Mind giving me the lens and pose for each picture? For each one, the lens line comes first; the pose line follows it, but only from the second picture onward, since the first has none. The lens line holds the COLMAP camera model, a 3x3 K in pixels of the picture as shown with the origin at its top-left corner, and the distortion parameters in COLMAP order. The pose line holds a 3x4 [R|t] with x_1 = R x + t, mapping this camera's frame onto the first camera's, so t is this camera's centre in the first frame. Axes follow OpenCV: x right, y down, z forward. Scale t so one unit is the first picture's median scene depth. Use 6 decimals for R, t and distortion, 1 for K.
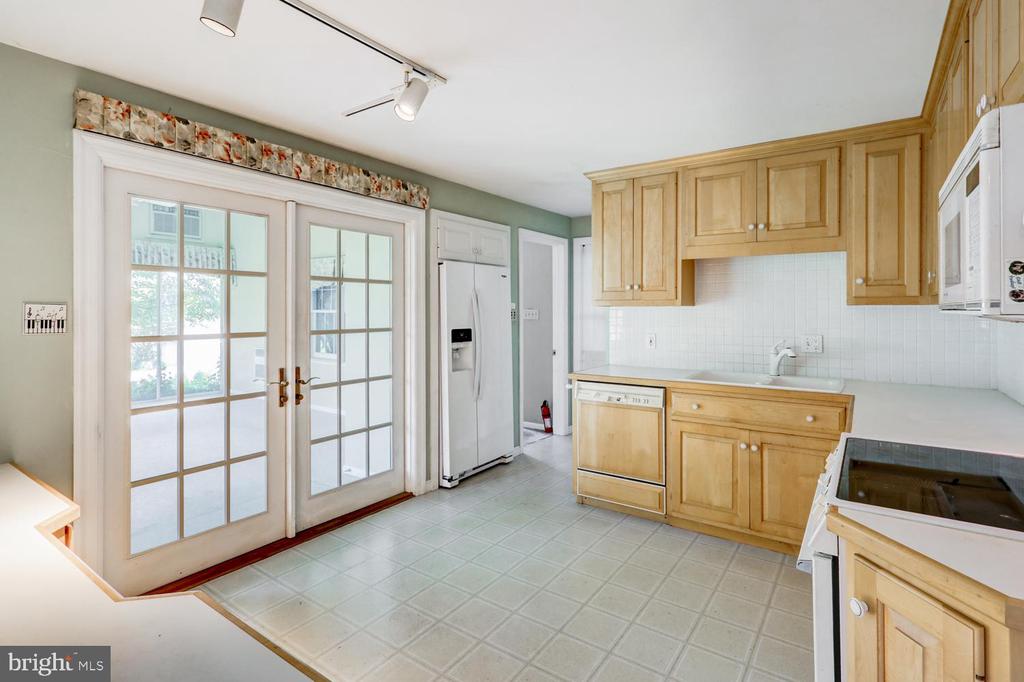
lens RADIAL K [[499.5, 0, 530.1], [0, 499.5, 311.2], [0, 0, 1]] dist [-0.001771, 0.000271]
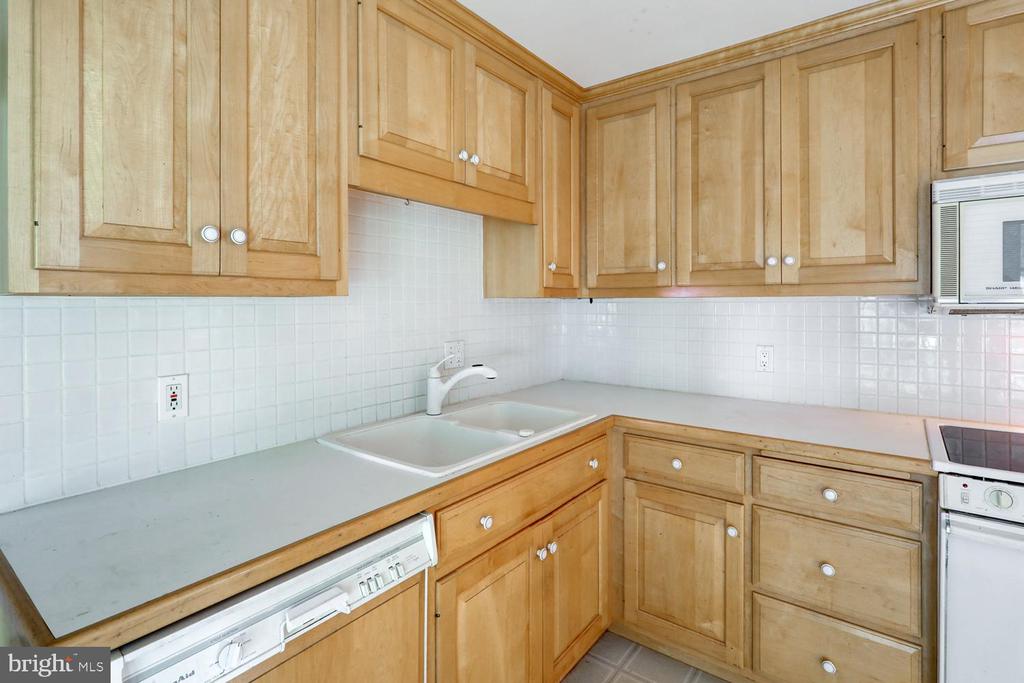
lens RADIAL K [[498.4, 0, 512.9], [0, 498.4, 305.5], [0, 0, 1]] dist [-0.004316, 0.000378]
pose [[0.056003, -0.004909, 0.998419, -0.121143], [0.003053, 0.999984, 0.004745, -0.004398], [-0.998426, 0.002782, 0.056017, 1.020763]]
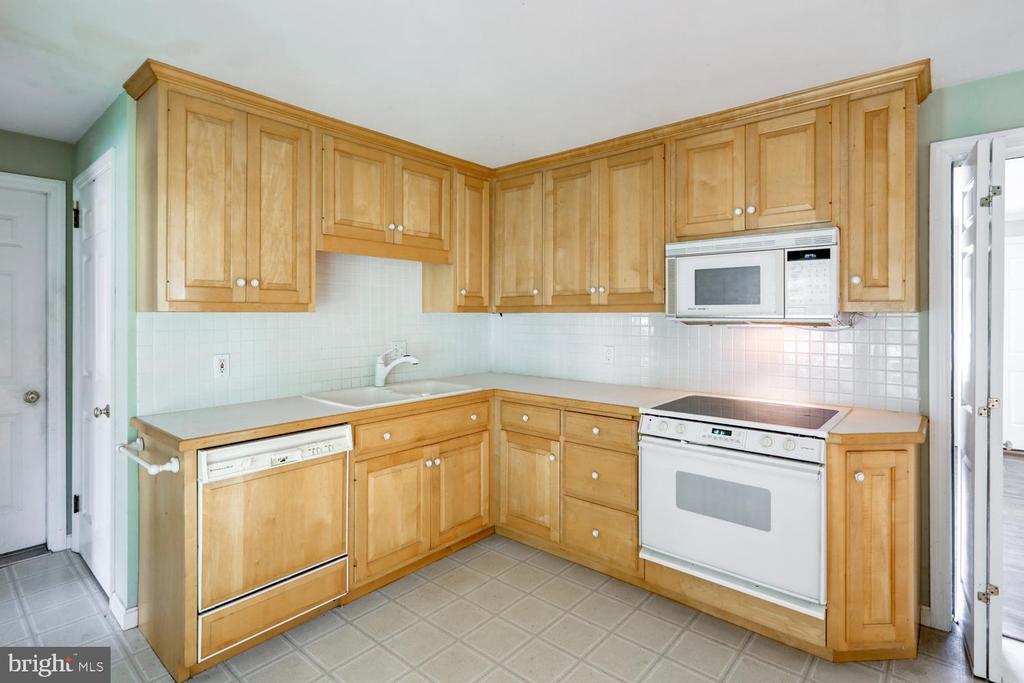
lens RADIAL K [[499.9, 0, 512.3], [0, 499.9, 314.2], [0, 0, 1]] dist [-0.003857, -0.000735]
pose [[0.111433, 0.002086, 0.993770, -0.494401], [-0.001139, 0.999997, -0.001971, -0.007058], [-0.993771, -0.000912, 0.111435, 0.756326]]
